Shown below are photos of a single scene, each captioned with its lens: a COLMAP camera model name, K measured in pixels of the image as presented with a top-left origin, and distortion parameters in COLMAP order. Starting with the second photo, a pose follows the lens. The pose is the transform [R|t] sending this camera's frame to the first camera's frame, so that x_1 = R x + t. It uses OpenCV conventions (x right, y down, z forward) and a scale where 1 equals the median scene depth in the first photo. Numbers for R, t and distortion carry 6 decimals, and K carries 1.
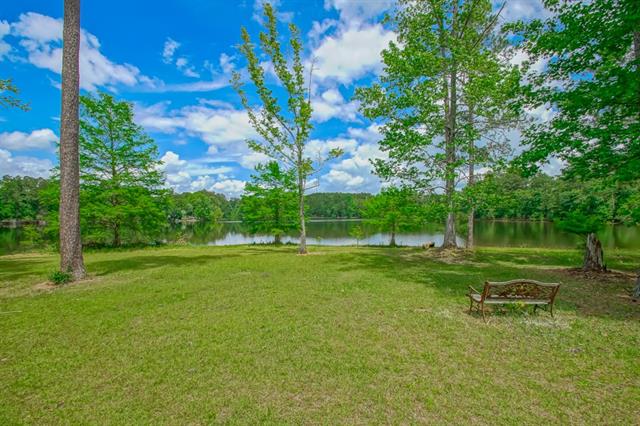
lens RADIAL K [[286.9, 0, 309.3], [0, 286.9, 215.7], [0, 0, 1]] dist [0.028306, -0.029250]
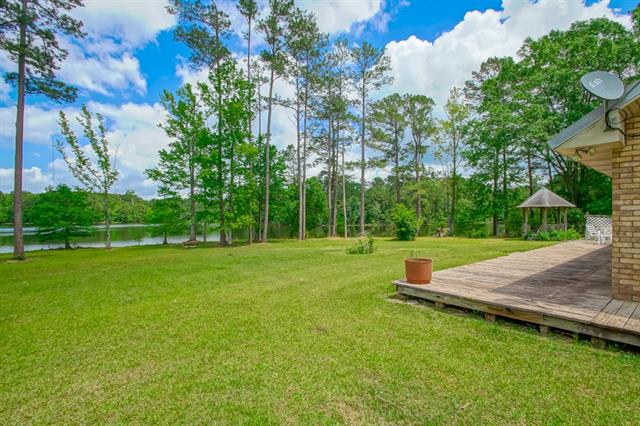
lens RADIAL K [[286.9, 0, 309.3], [0, 286.9, 215.7], [0, 0, 1]] dist [0.028306, -0.029250]
pose [[0.739282, 0.000258, 0.673396, -0.275523], [0.006345, 0.999953, -0.007349, -0.049461], [-0.673366, 0.009706, 0.739246, -1.017688]]
